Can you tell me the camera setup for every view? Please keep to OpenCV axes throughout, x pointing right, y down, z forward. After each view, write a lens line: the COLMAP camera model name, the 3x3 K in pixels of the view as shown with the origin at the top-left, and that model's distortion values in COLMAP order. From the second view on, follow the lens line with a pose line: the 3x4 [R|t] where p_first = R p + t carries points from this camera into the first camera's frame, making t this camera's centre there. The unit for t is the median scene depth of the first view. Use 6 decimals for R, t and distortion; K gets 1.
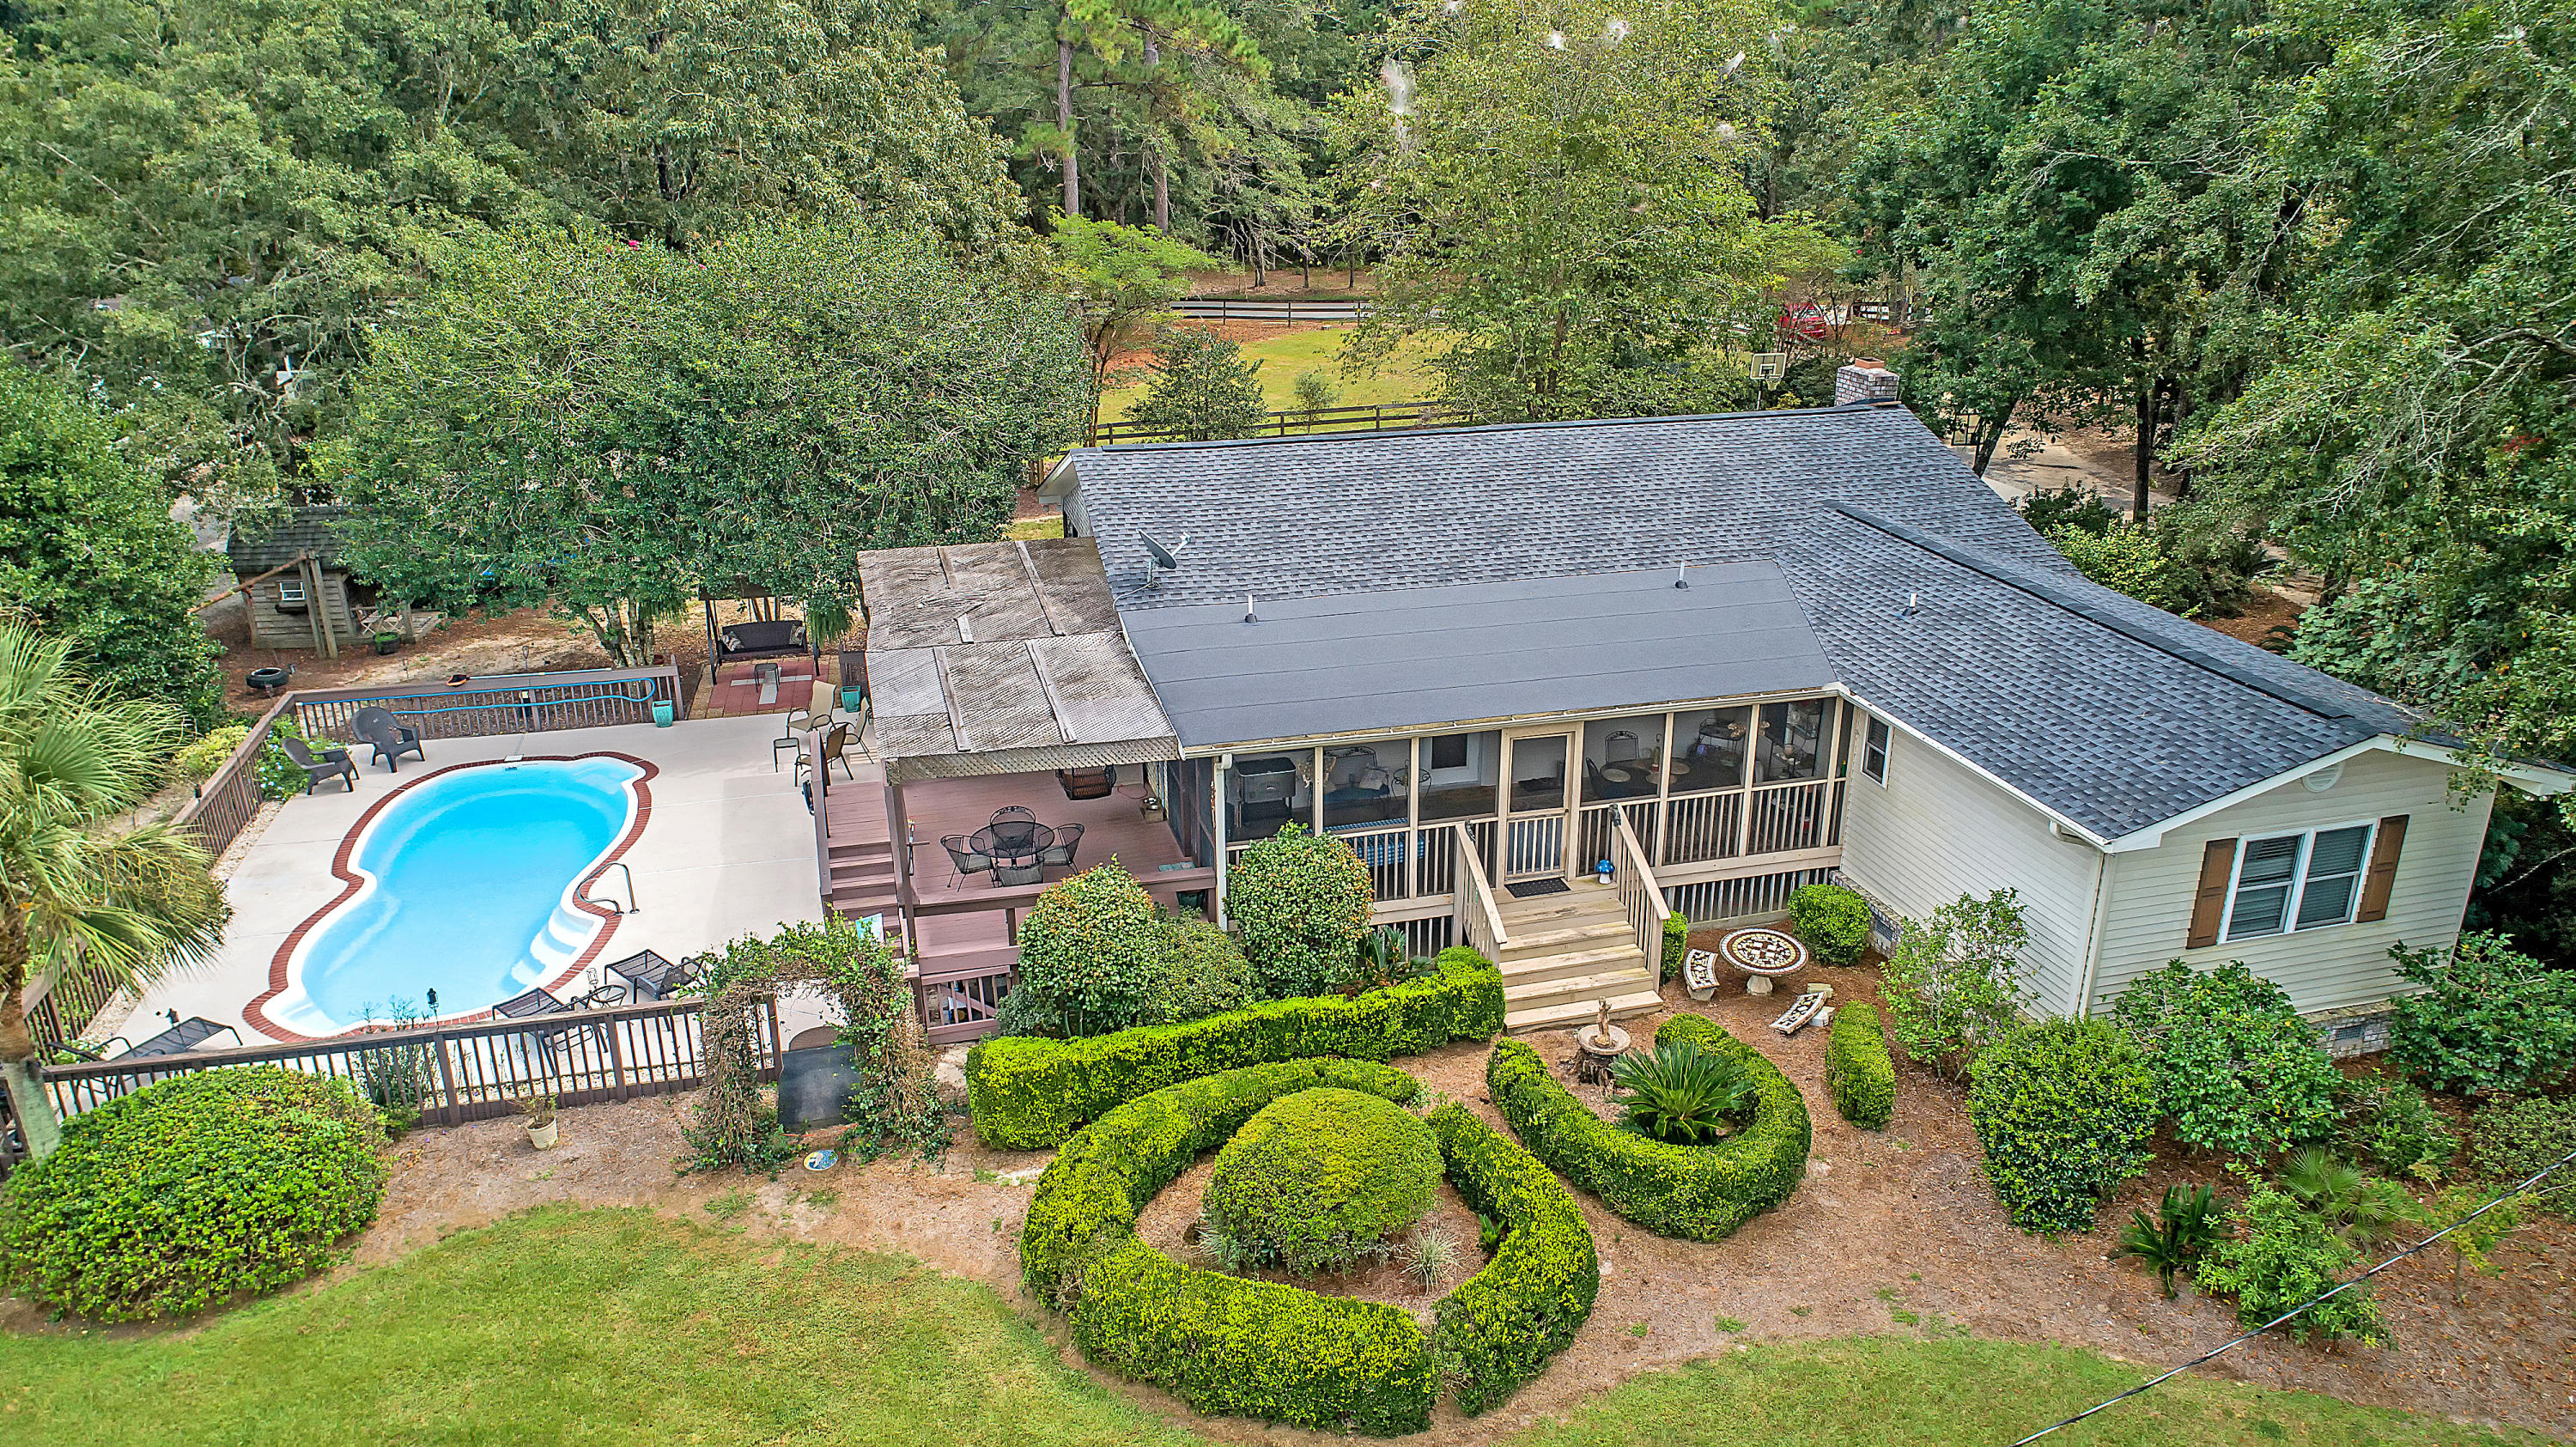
lens RADIAL K [[1736.6, 0, 1288.0], [0, 1736.6, 723.5], [0, 0, 1]] dist [-0.007003, 0.000268]
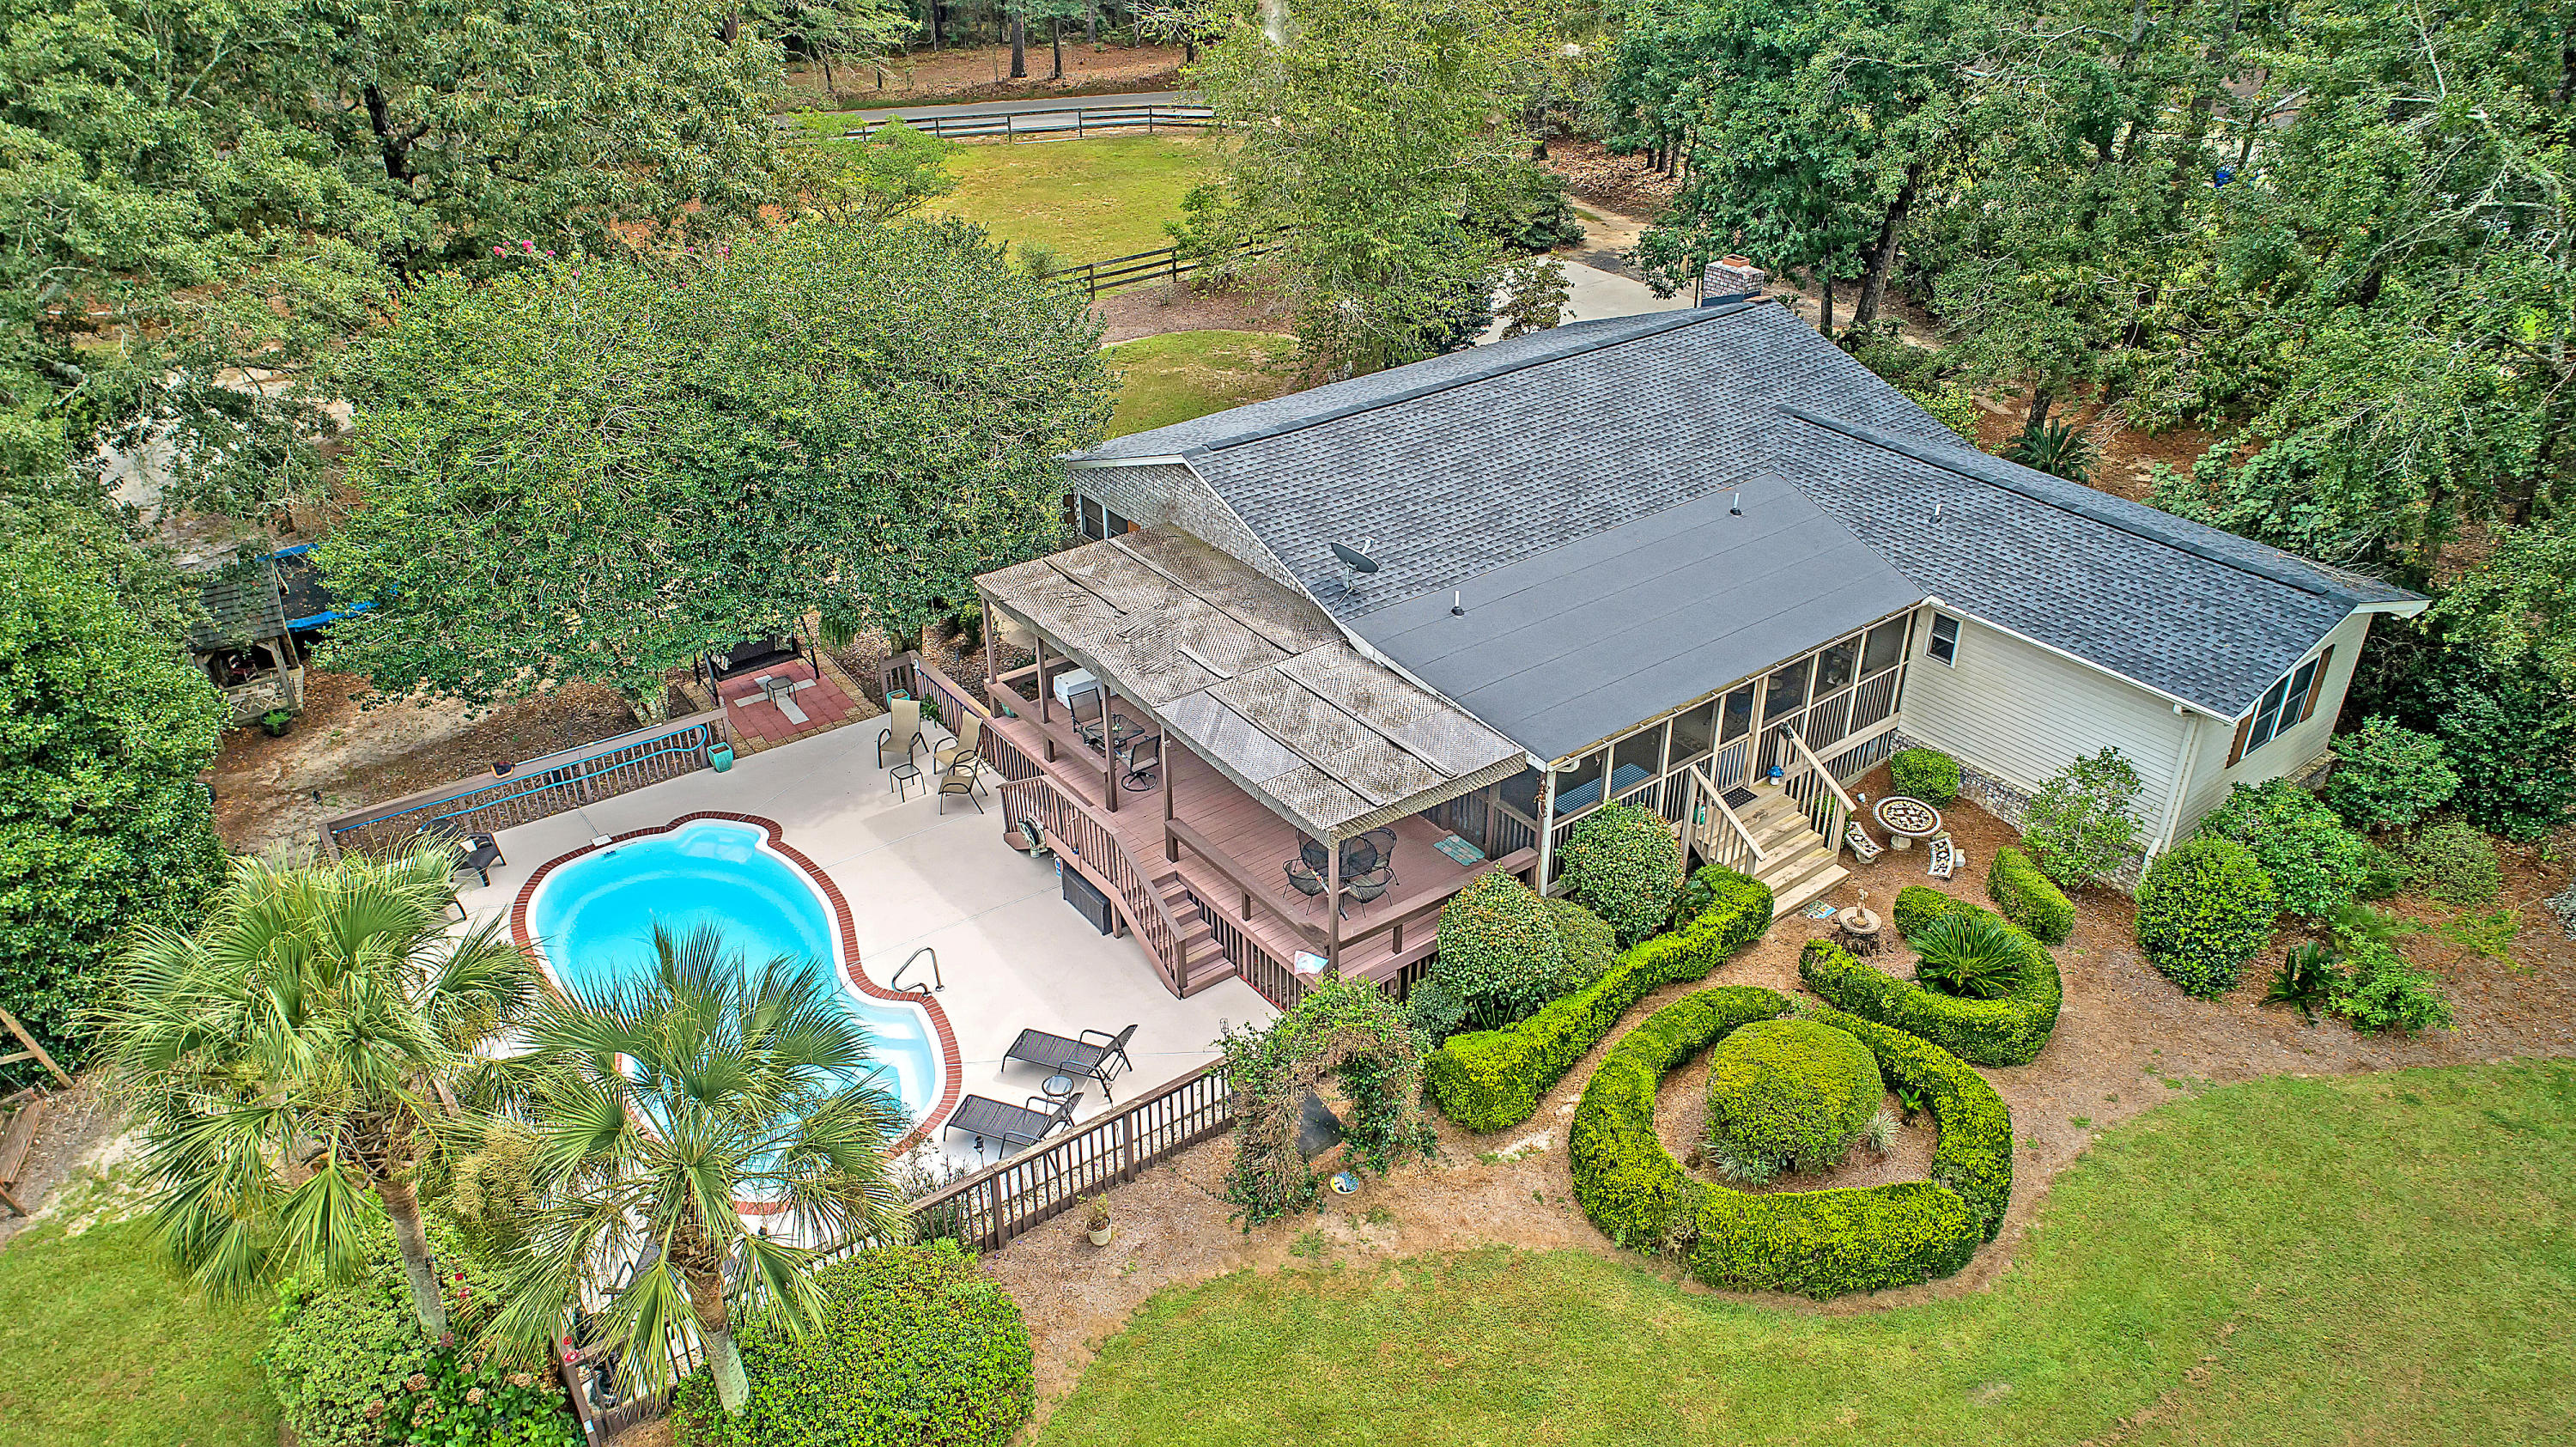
lens RADIAL K [[1759.7, 0, 1288.0], [0, 1759.7, 723.5], [0, 0, 1]] dist [-0.010595, -0.004382]
pose [[0.922555, -0.188025, 0.336955, -0.575393], [0.132111, 0.974382, 0.182008, -0.233665], [-0.362545, -0.123397, 0.923761, -0.016512]]
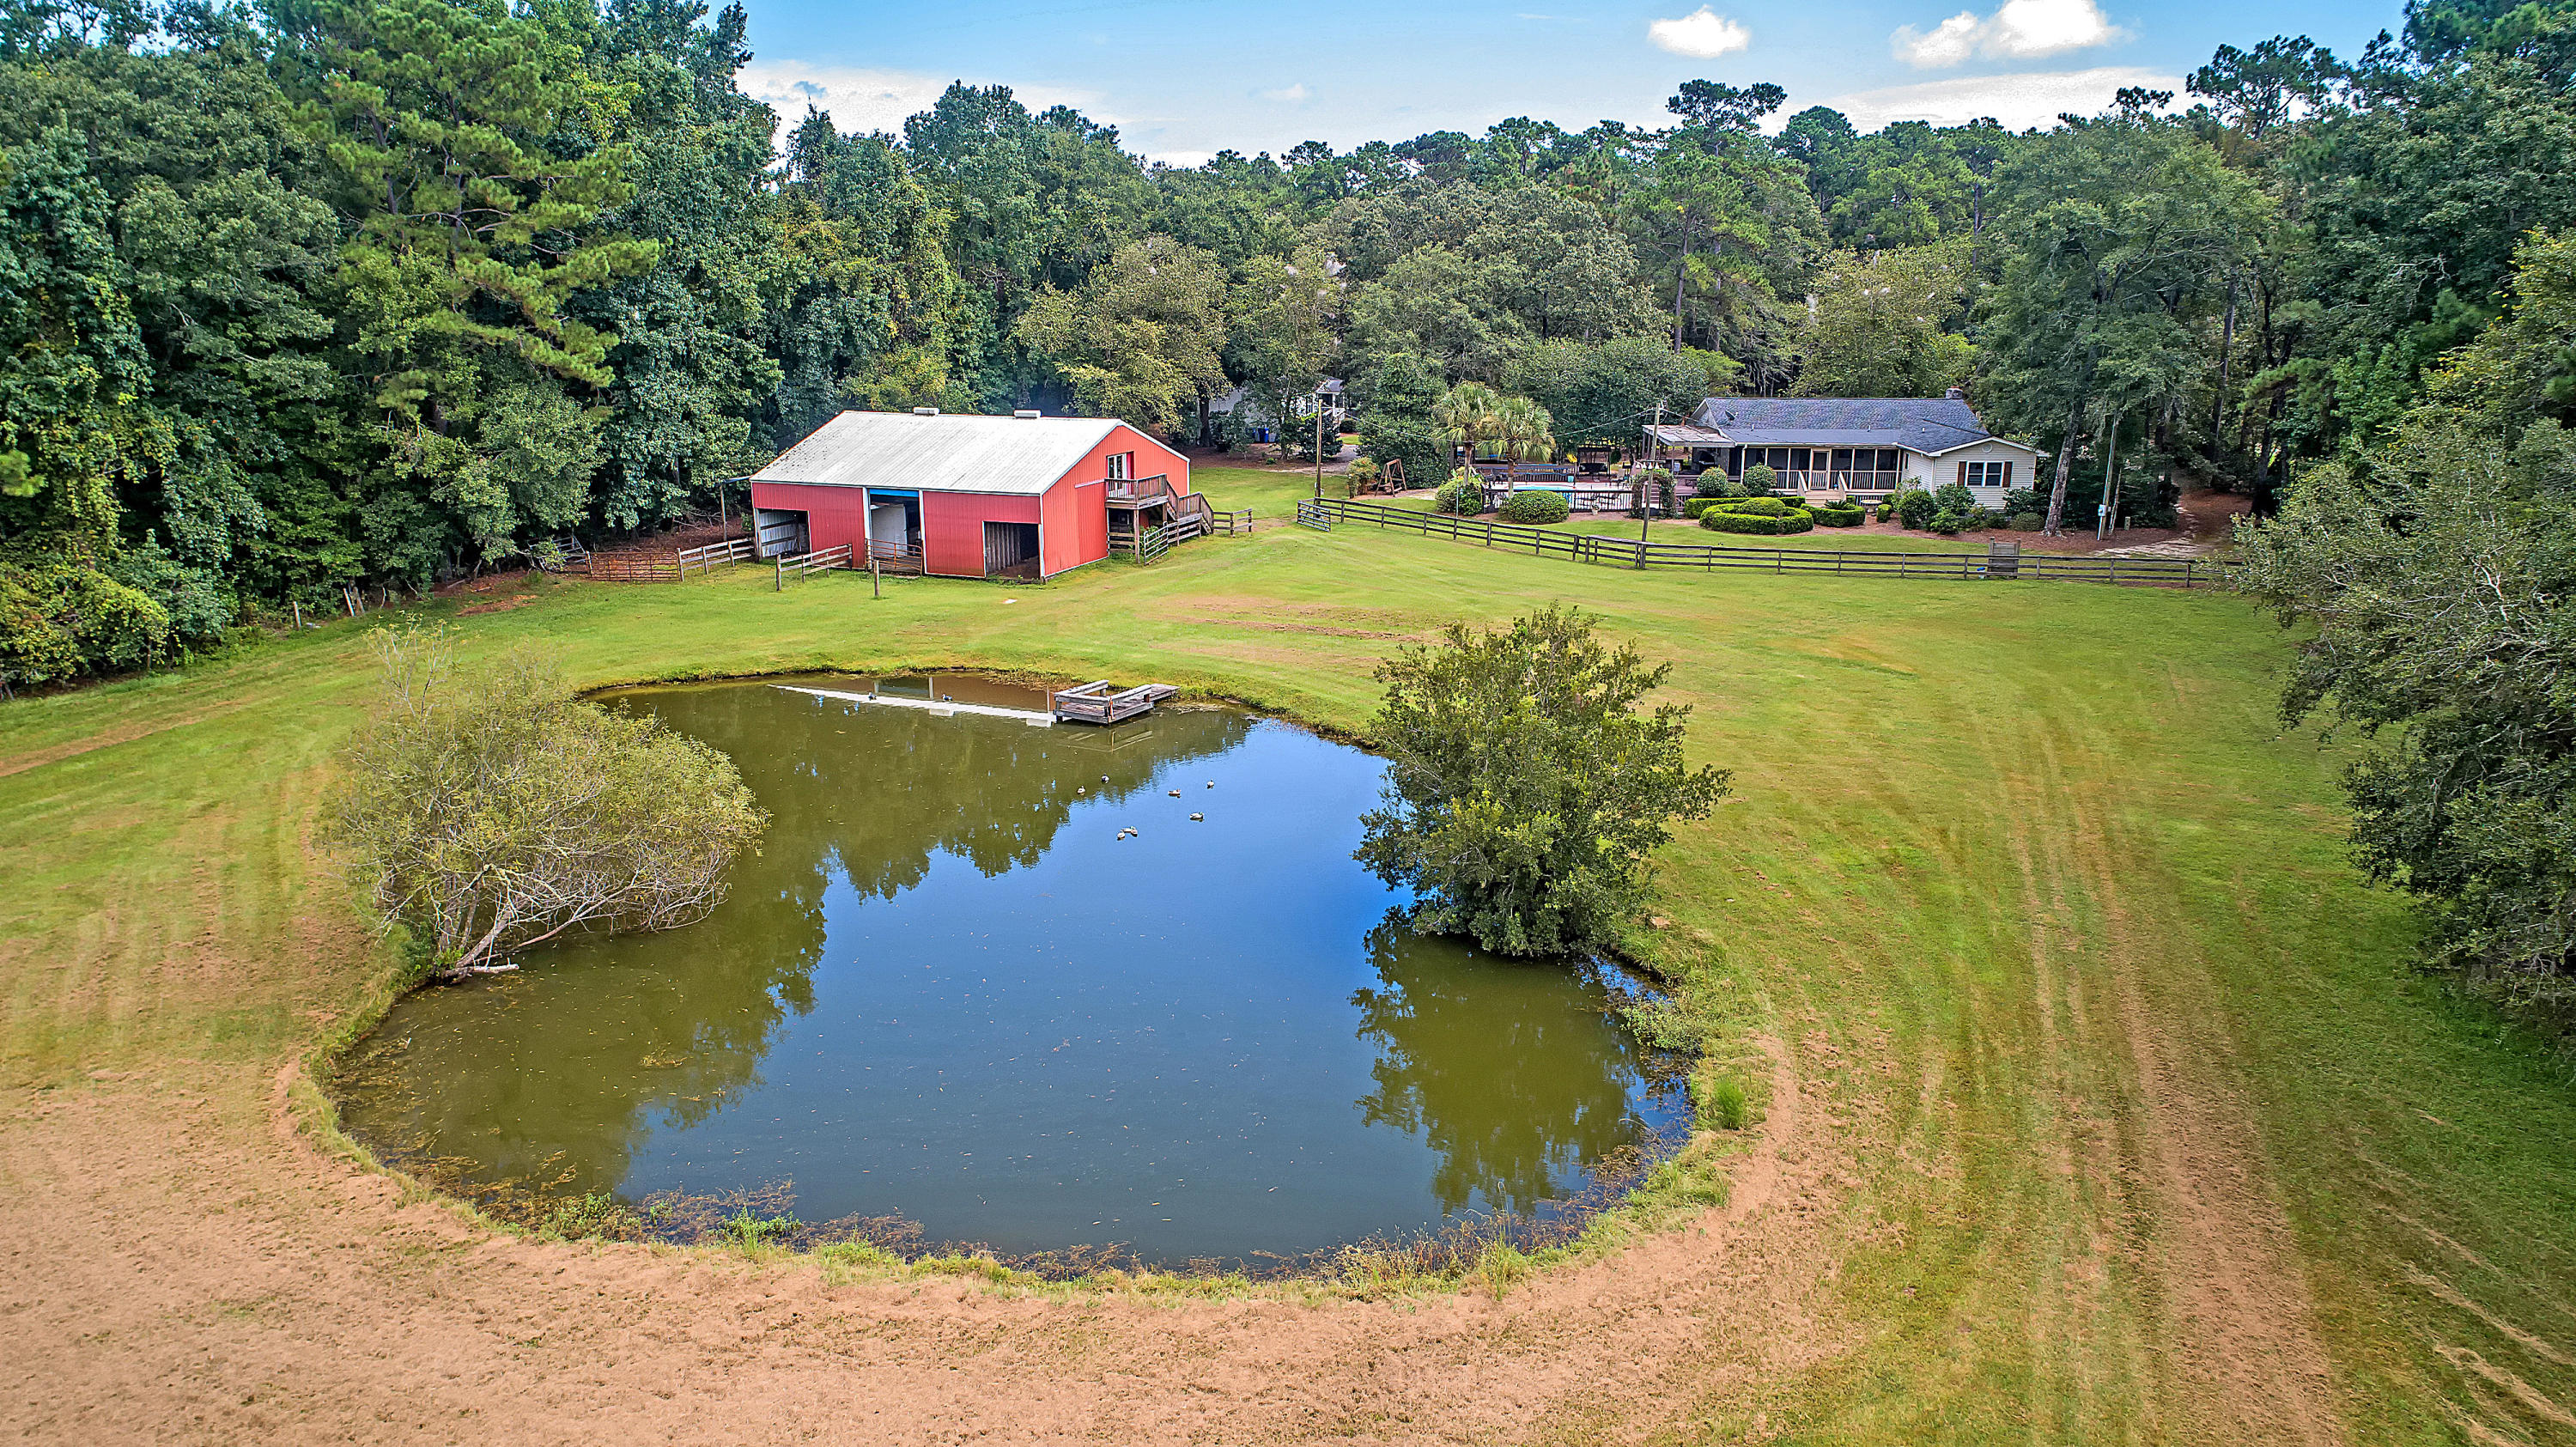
lens RADIAL K [[1759.7, 0, 1288.0], [0, 1759.7, 723.5], [0, 0, 1]] dist [-0.010595, -0.004382]
pose [[0.961331, 0.074135, -0.265231, 0.082617], [-0.101750, 0.990554, -0.091924, 1.265291], [0.255911, 0.115357, 0.959793, -3.596981]]
